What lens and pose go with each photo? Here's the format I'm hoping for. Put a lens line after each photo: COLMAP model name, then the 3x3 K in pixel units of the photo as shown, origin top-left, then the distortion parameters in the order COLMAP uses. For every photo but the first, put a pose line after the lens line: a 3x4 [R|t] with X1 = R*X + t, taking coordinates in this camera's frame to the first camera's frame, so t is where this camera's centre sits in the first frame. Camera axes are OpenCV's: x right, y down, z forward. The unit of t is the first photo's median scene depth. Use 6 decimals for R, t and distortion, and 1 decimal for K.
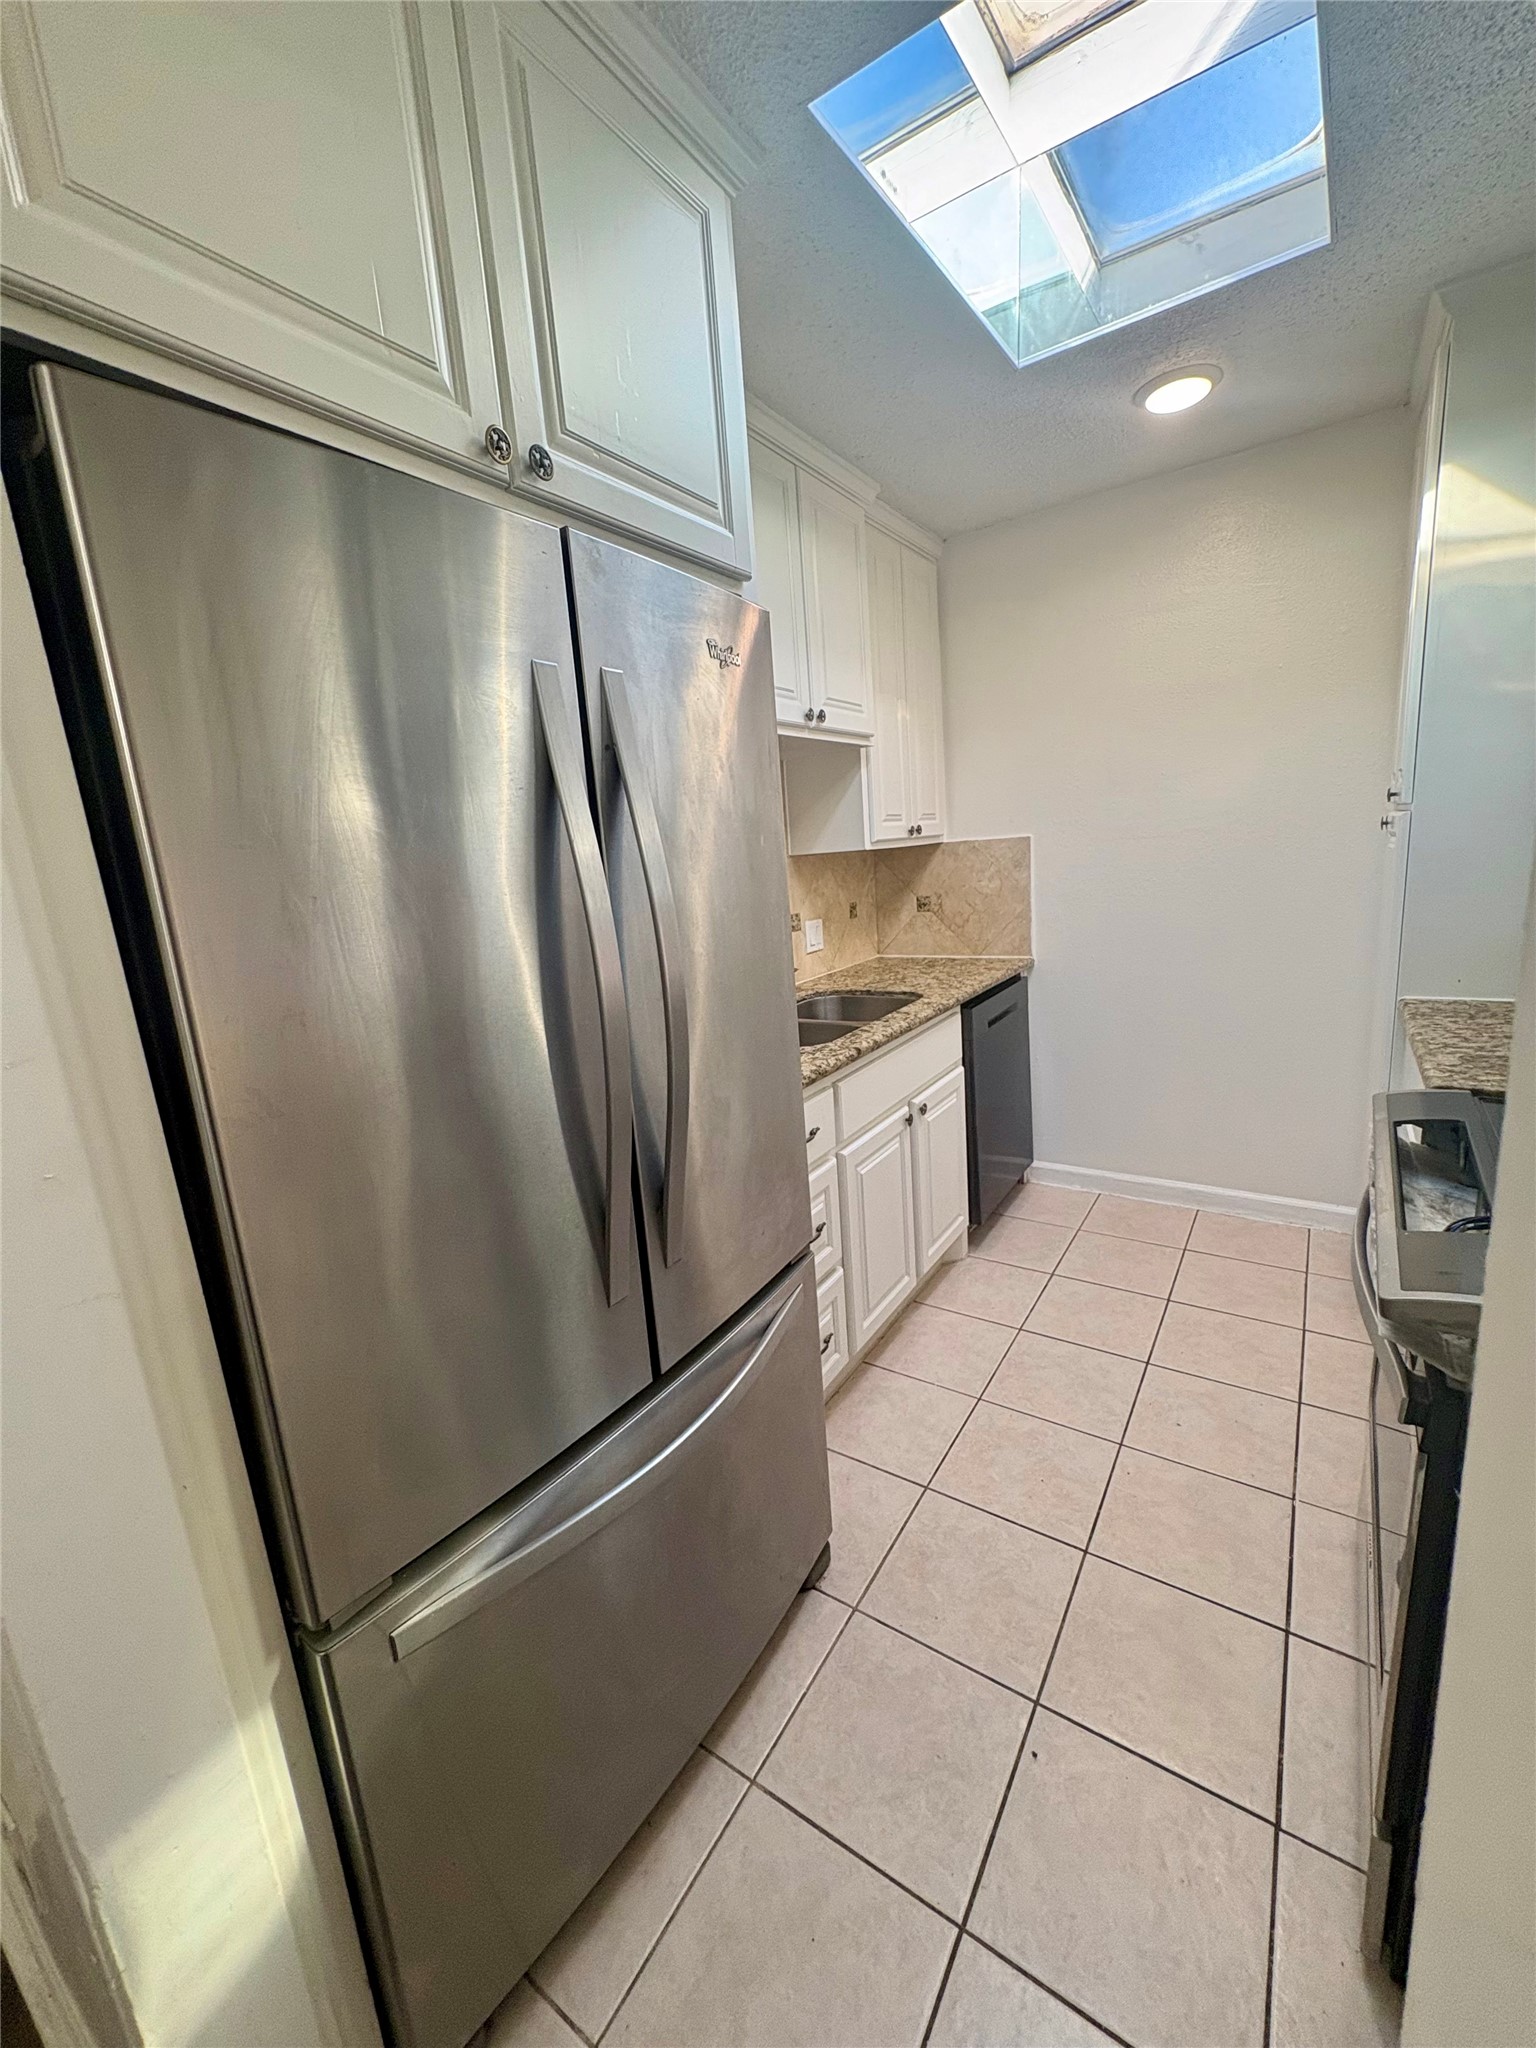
lens RADIAL K [[823.6, 0, 776.5], [0, 823.6, 1017.7], [0, 0, 1]] dist [0.000913, 0.000099]
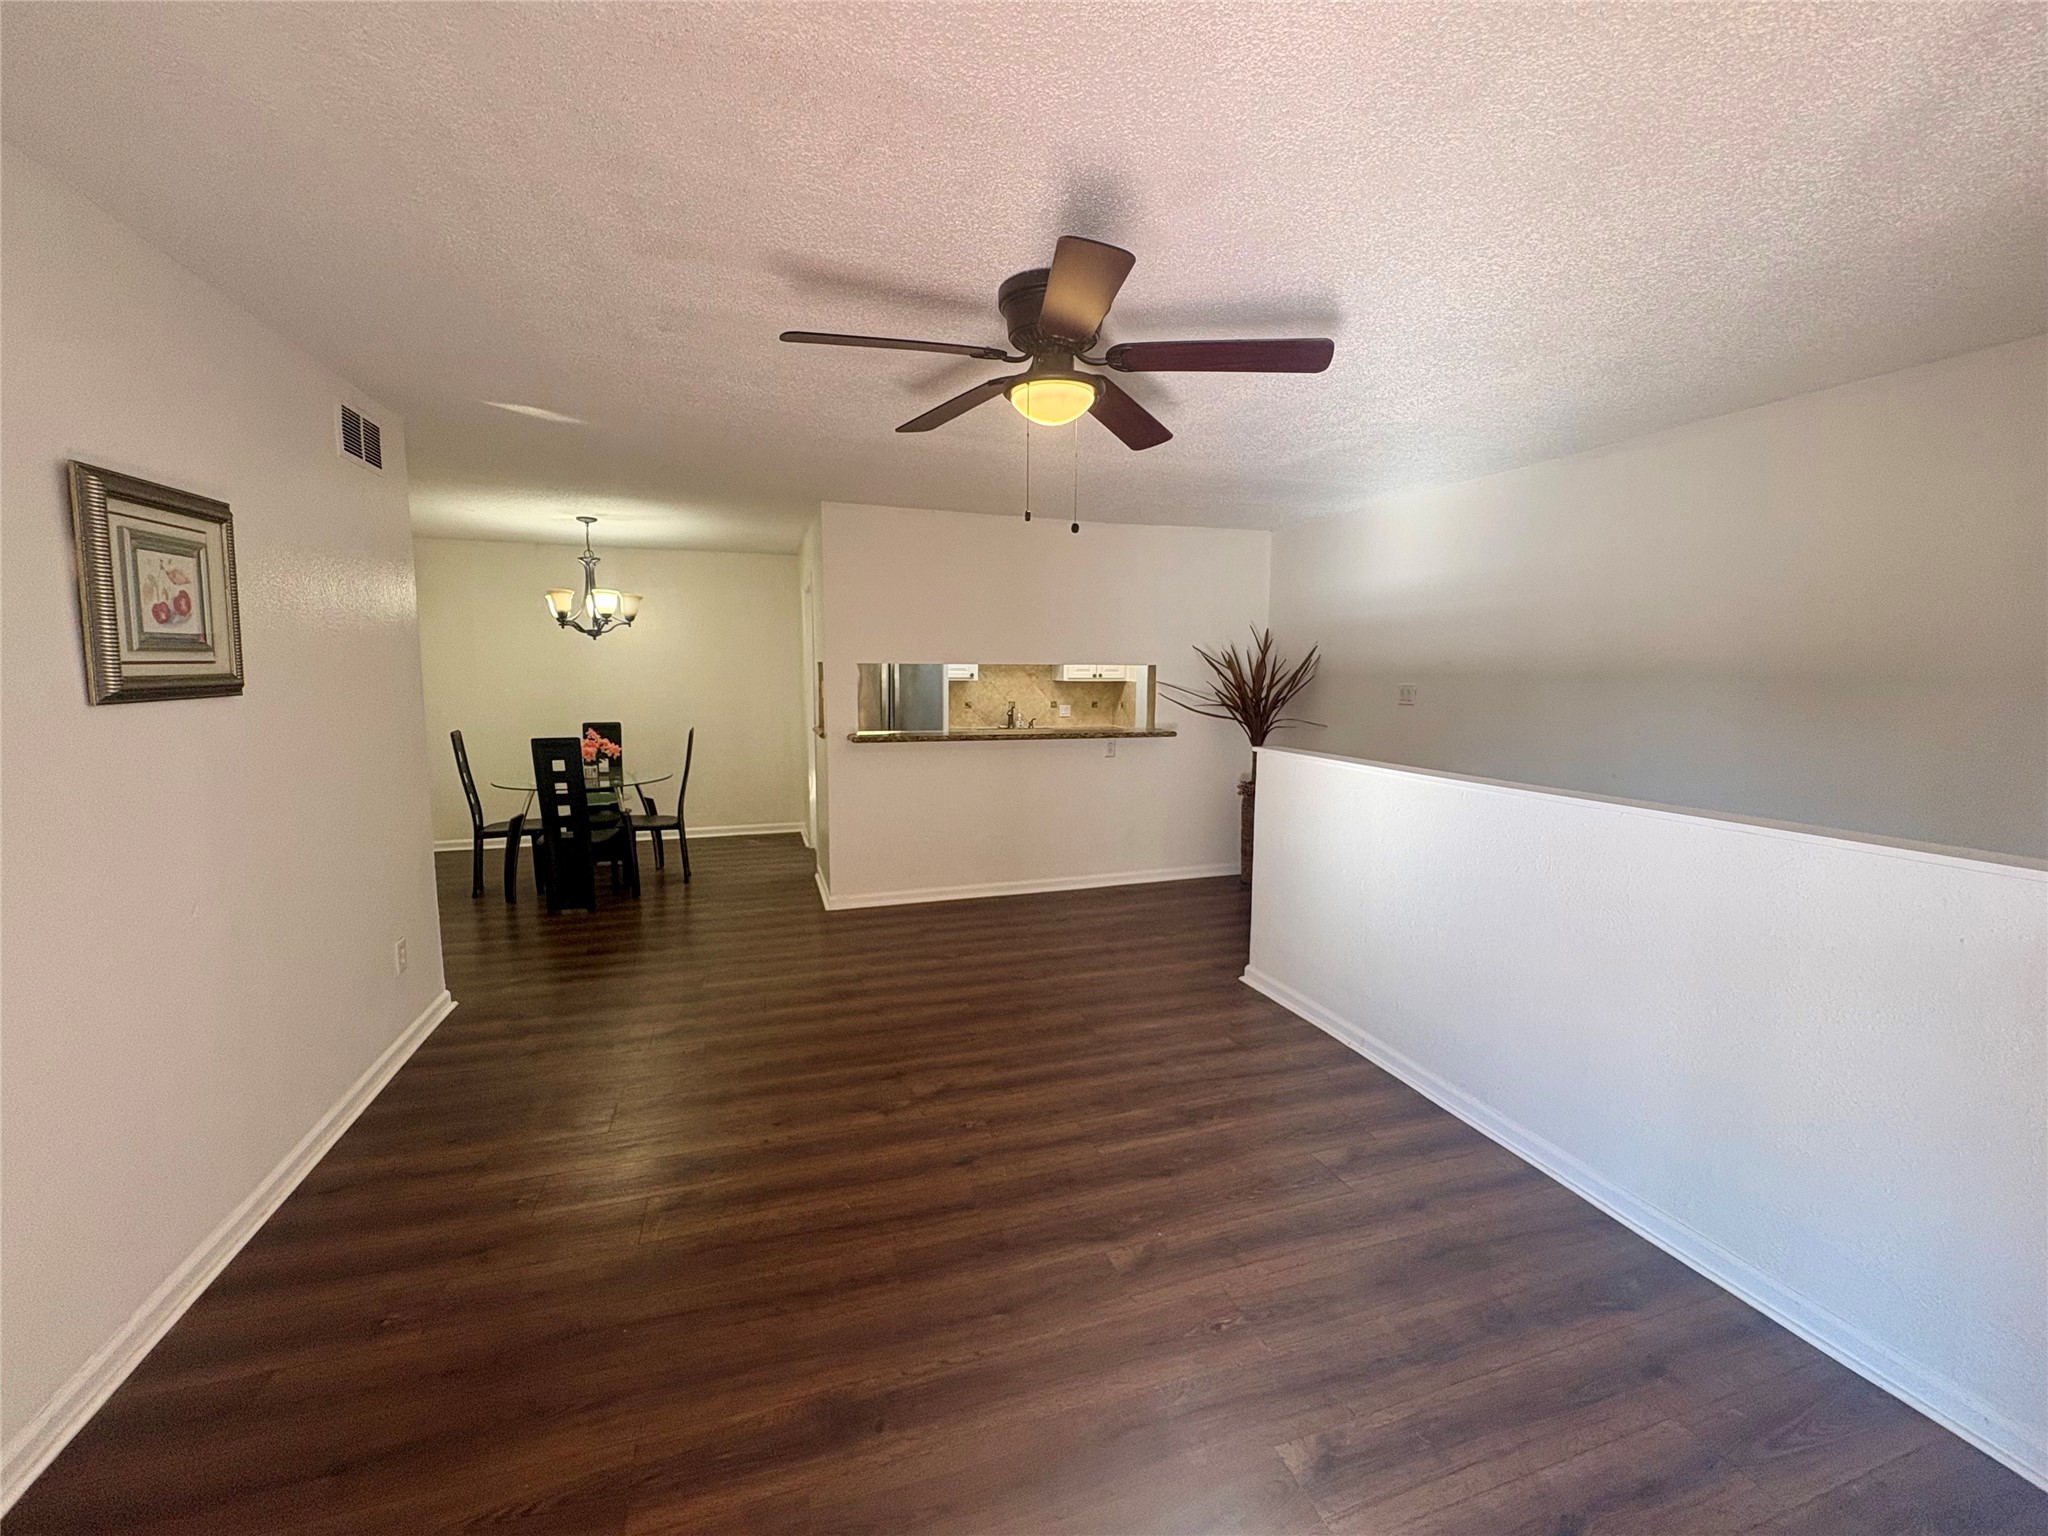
lens RADIAL K [[823.6, 0, 1020.6], [0, 823.6, 762.5], [0, 0, 1]] dist [0.000913, 0.000099]
pose [[0.779176, 0.150801, -0.608394, 1.476133], [-0.191535, 0.981484, -0.002023, 0.090119], [0.596824, 0.118105, 0.793632, -1.094128]]
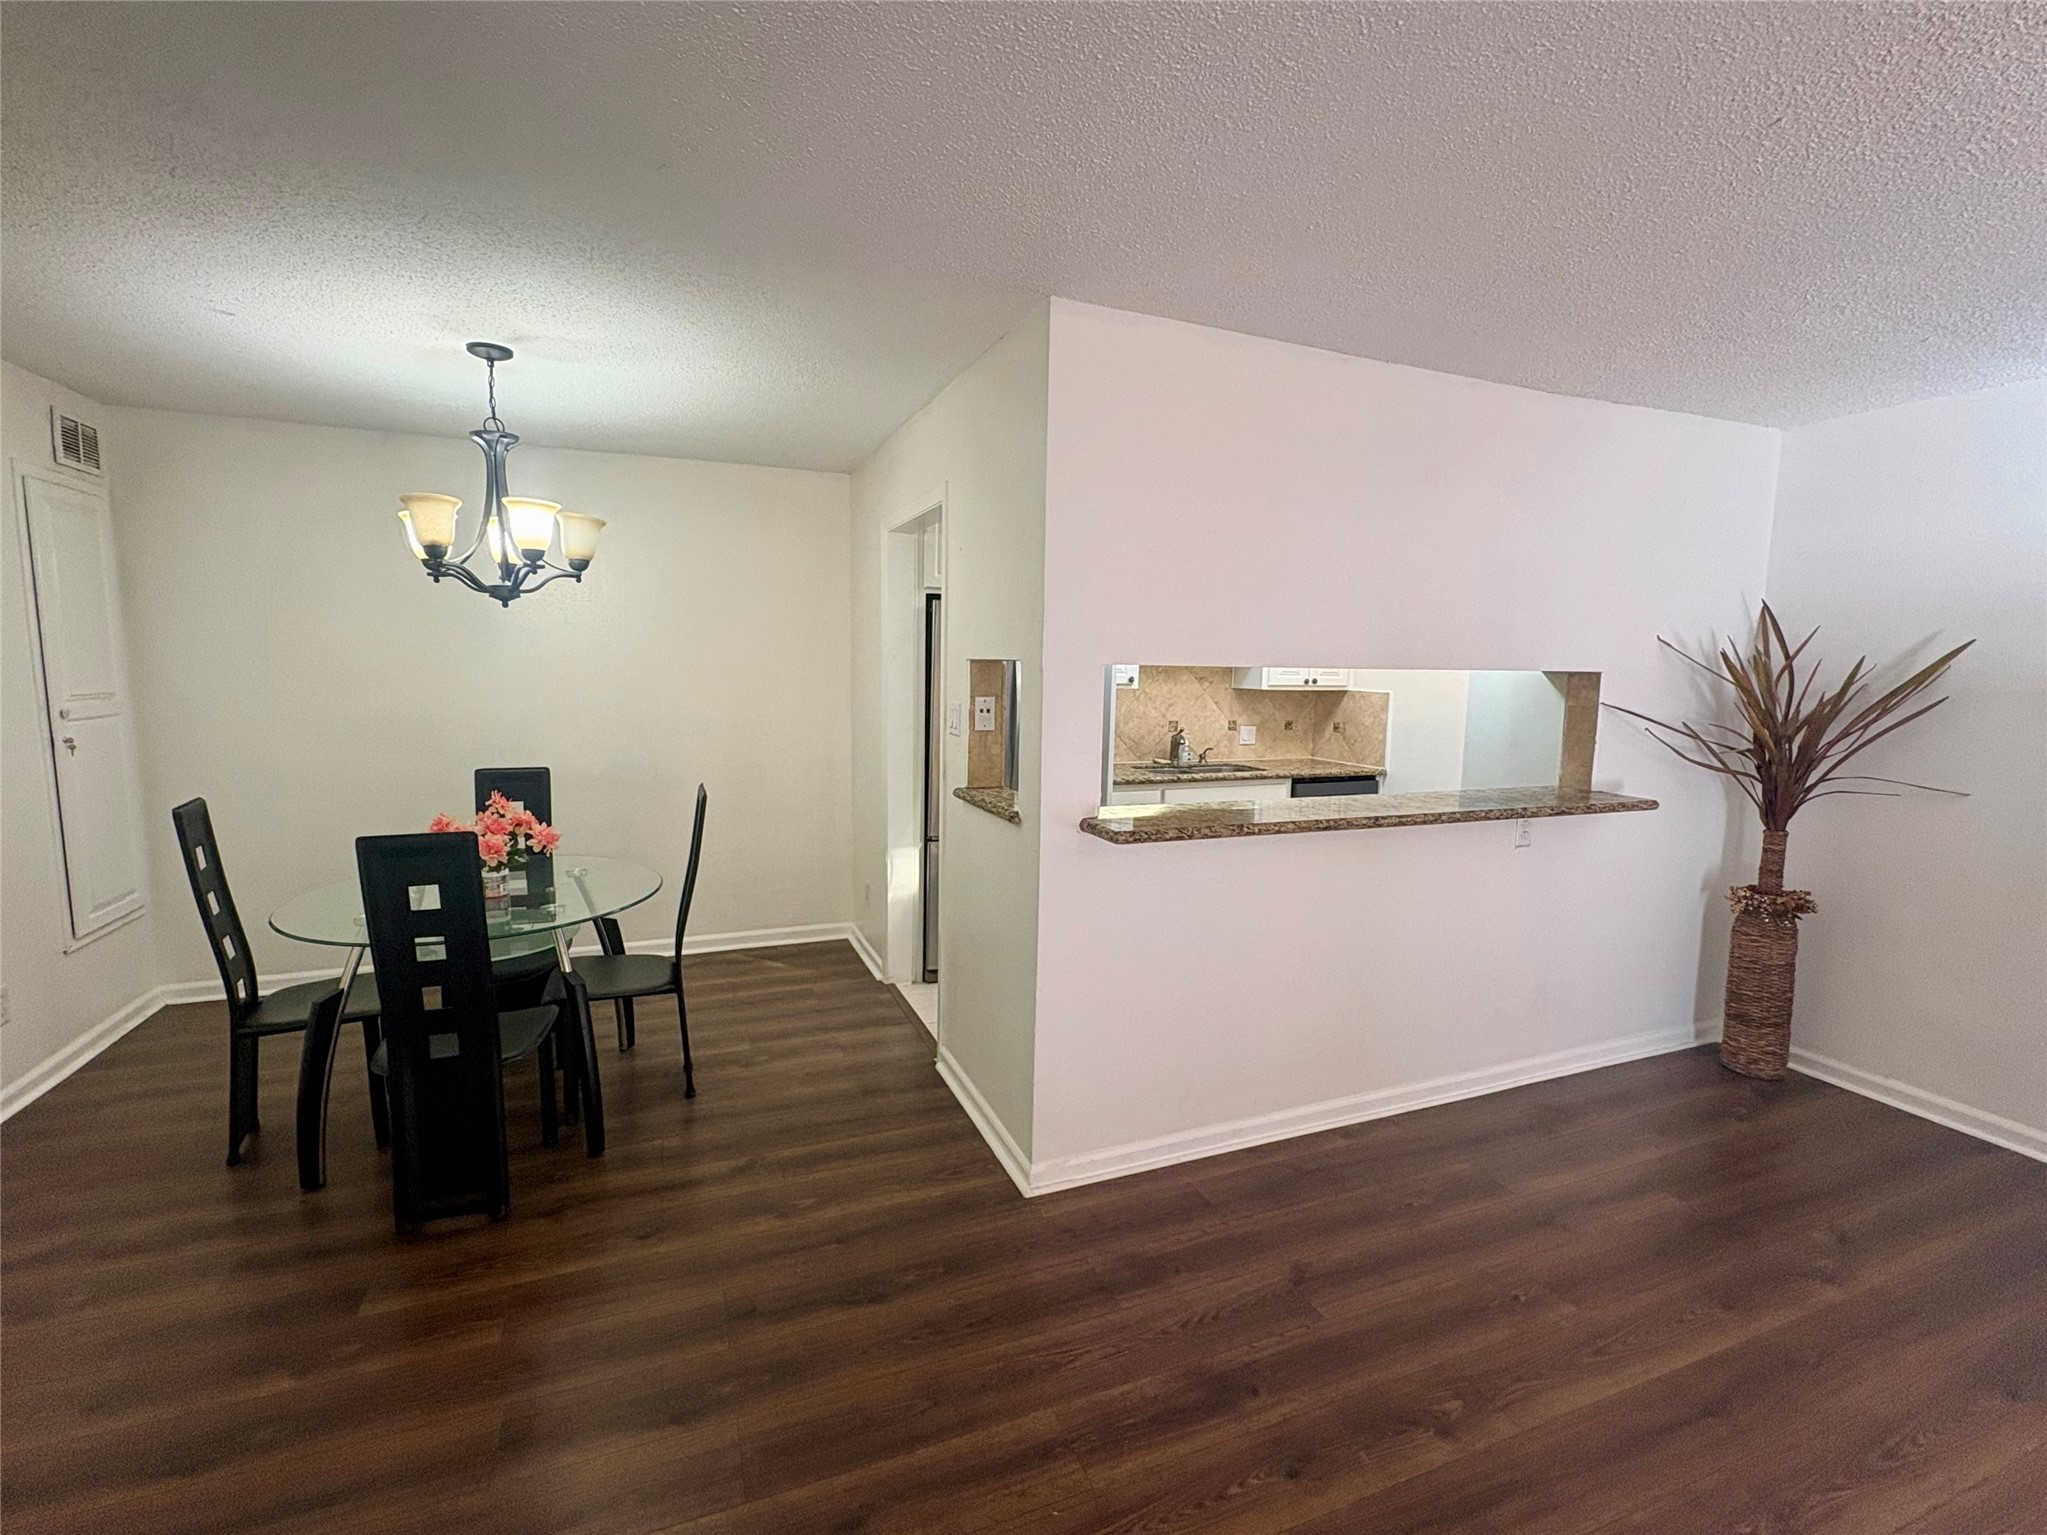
lens RADIAL K [[885.2, 0, 1017.8], [0, 885.2, 759.3], [0, 0, 1]] dist [-0.001666, -0.000412]
pose [[0.822761, 0.152028, -0.547679, 0.626422], [-0.193937, 0.980828, -0.019081, 0.071942], [0.534278, 0.121915, 0.836471, -0.736905]]
